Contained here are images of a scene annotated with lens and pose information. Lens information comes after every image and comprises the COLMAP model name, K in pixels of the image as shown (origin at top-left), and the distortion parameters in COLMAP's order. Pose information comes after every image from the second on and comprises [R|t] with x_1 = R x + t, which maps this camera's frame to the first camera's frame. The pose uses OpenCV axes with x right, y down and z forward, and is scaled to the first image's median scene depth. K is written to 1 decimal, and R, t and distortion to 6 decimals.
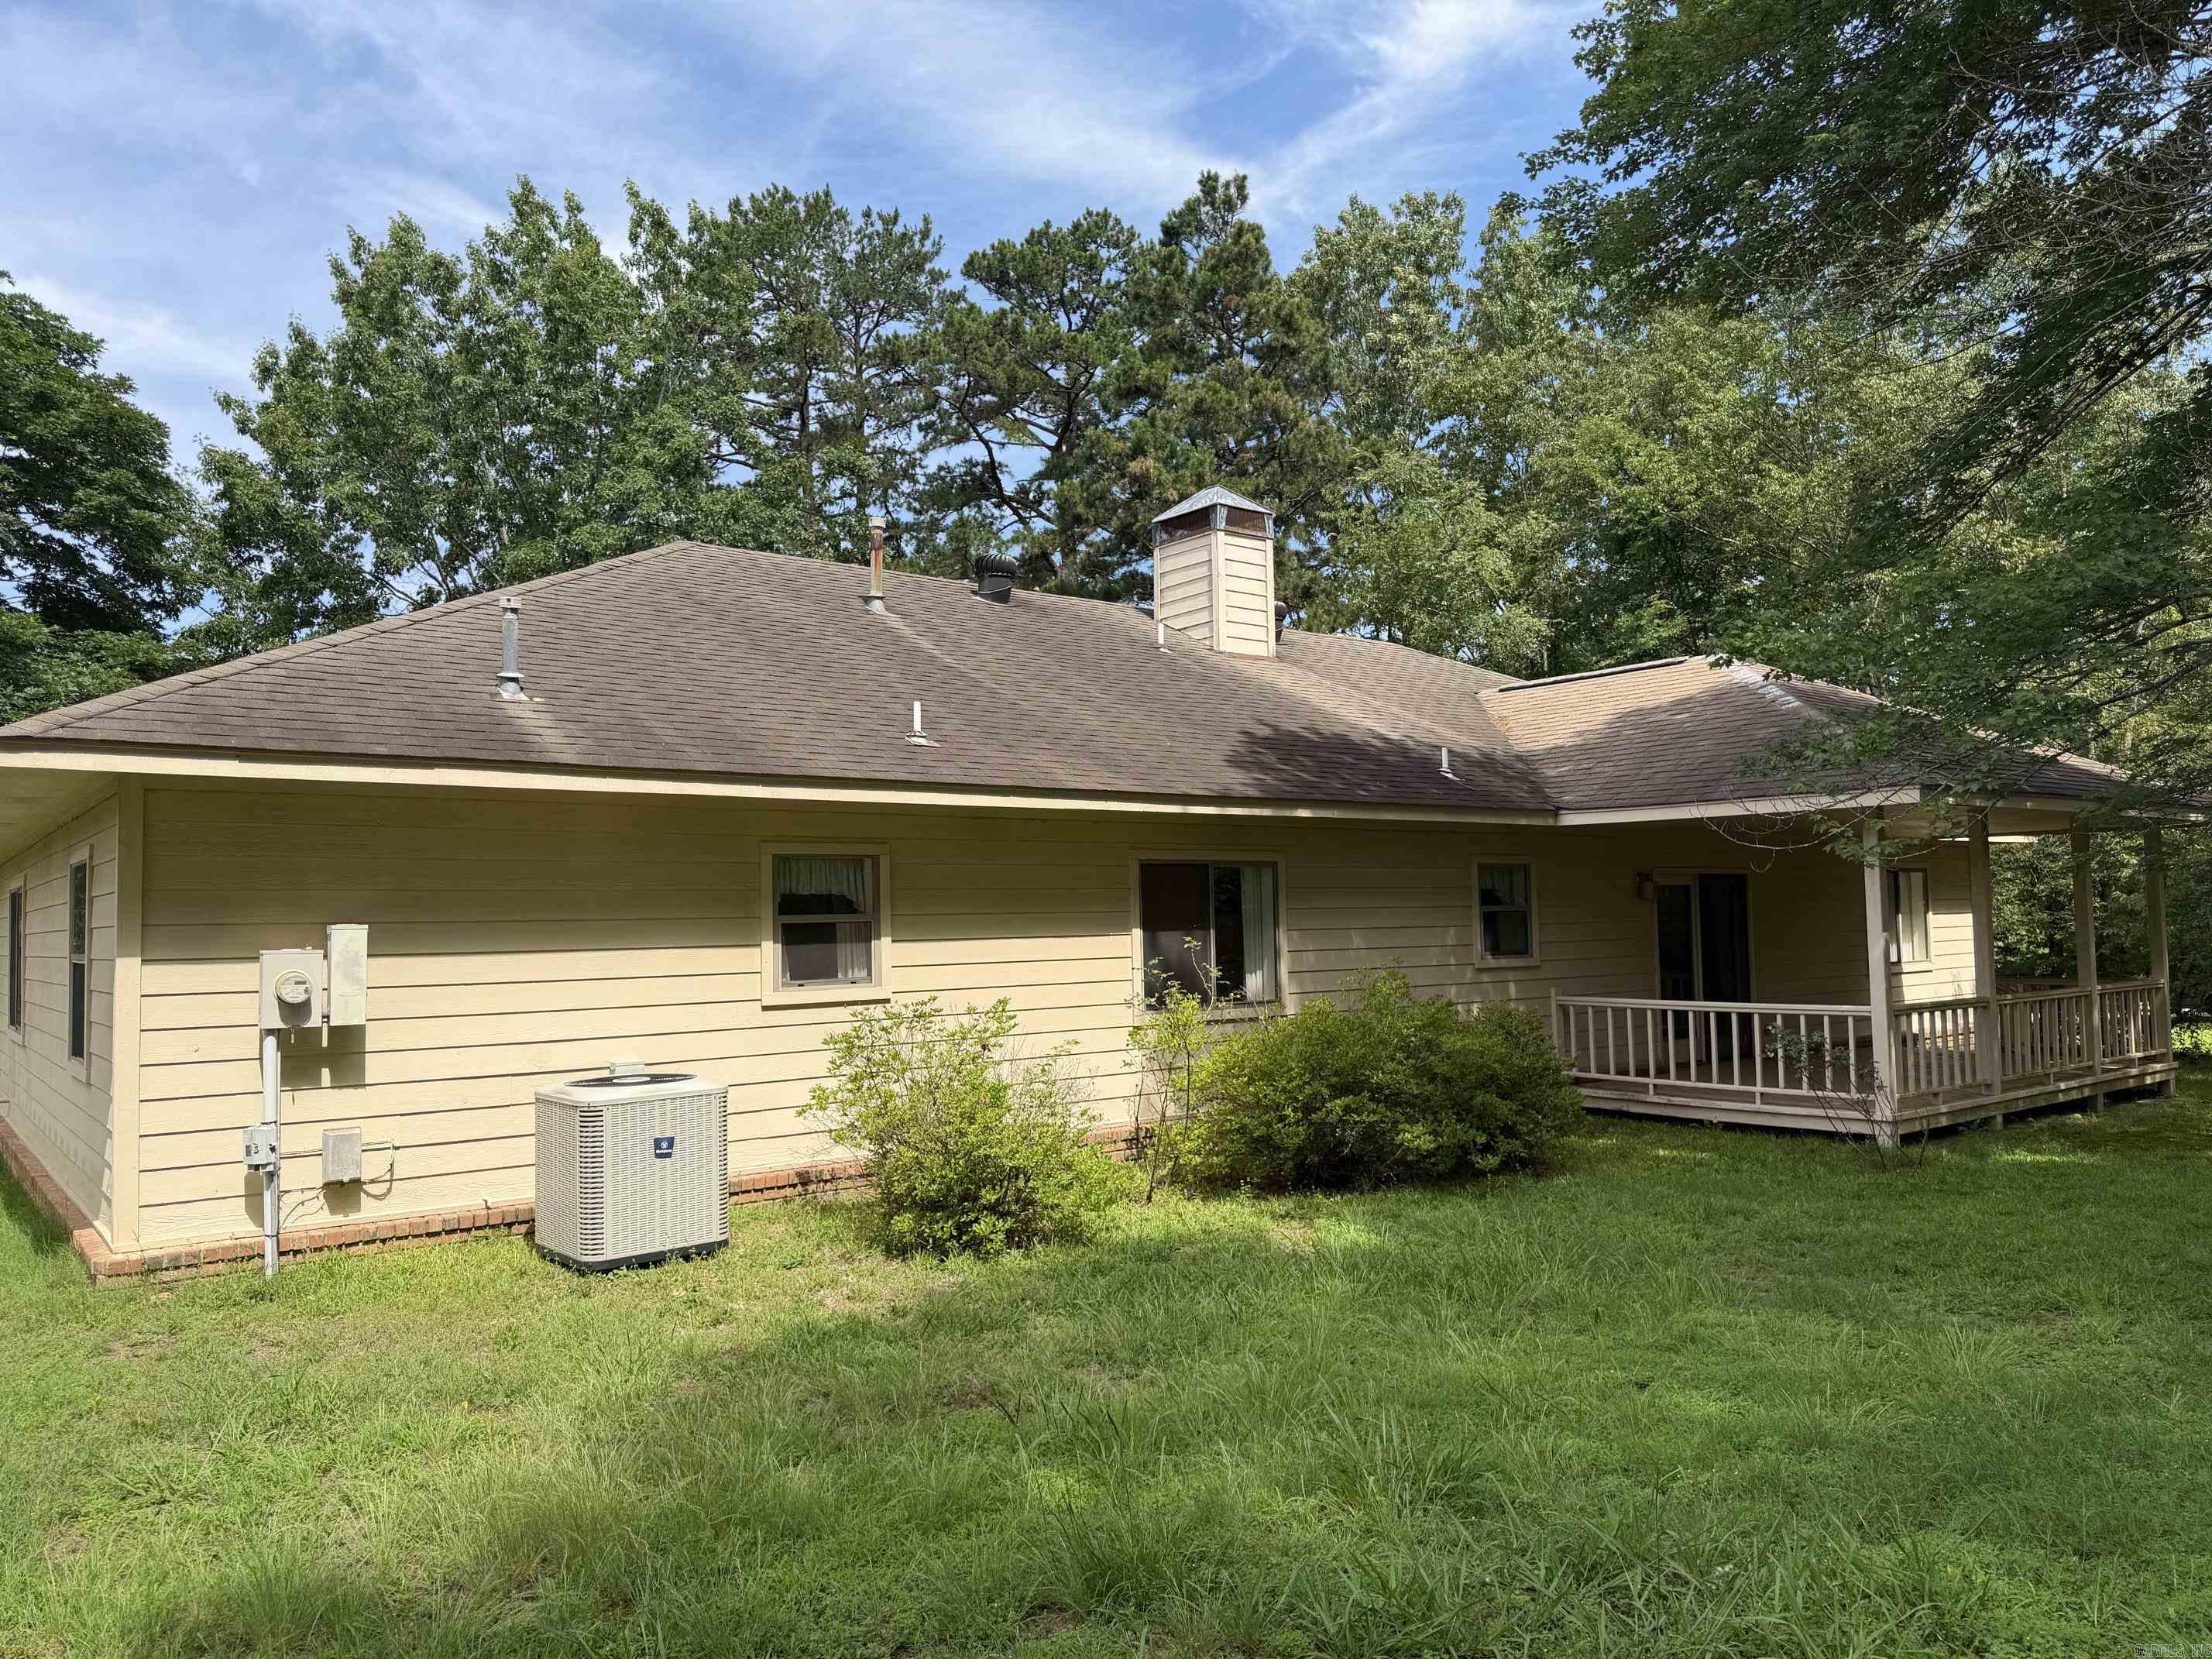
lens RADIAL K [[1545.9, 0, 1106.0], [0, 1545.9, 829.5], [0, 0, 1]] dist [0.092760, -0.124901]
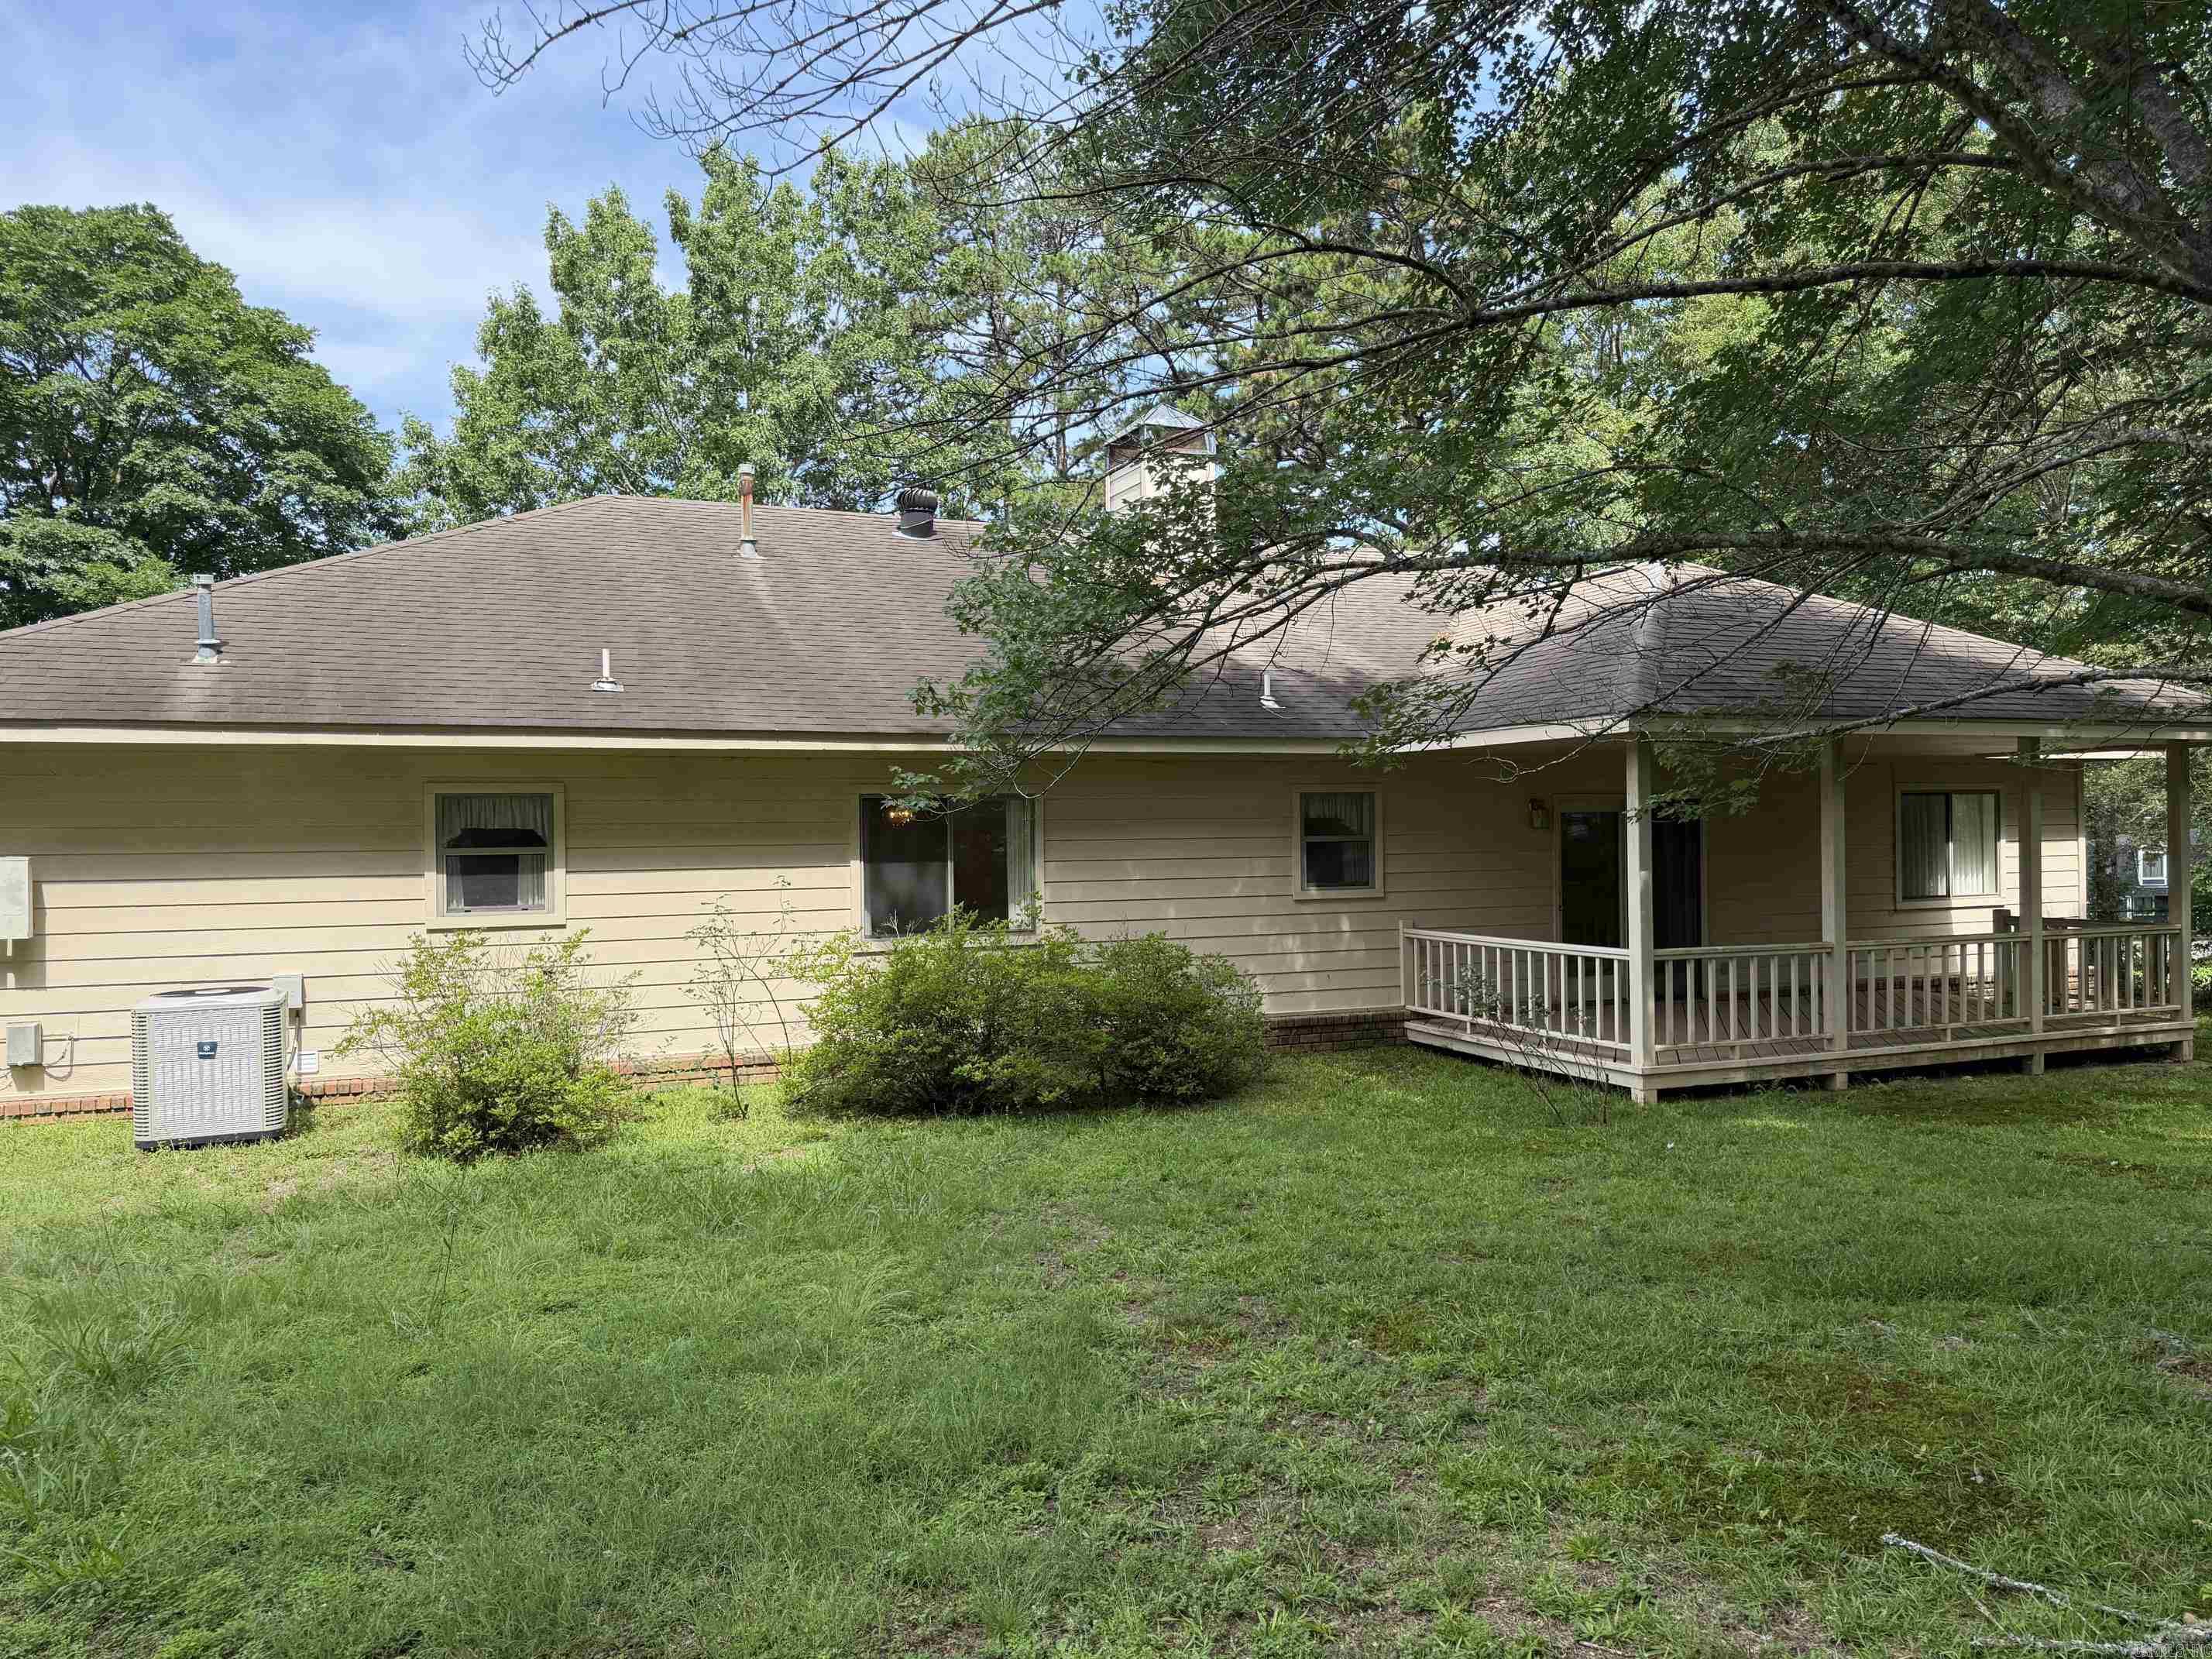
lens RADIAL K [[1545.9, 0, 1106.0], [0, 1545.9, 829.5], [0, 0, 1]] dist [0.092760, -0.124901]
pose [[0.958967, 0.002450, -0.283506, 0.479114], [0.013803, 0.998373, 0.055317, -0.011992], [0.283180, -0.056960, 0.957374, 0.049179]]
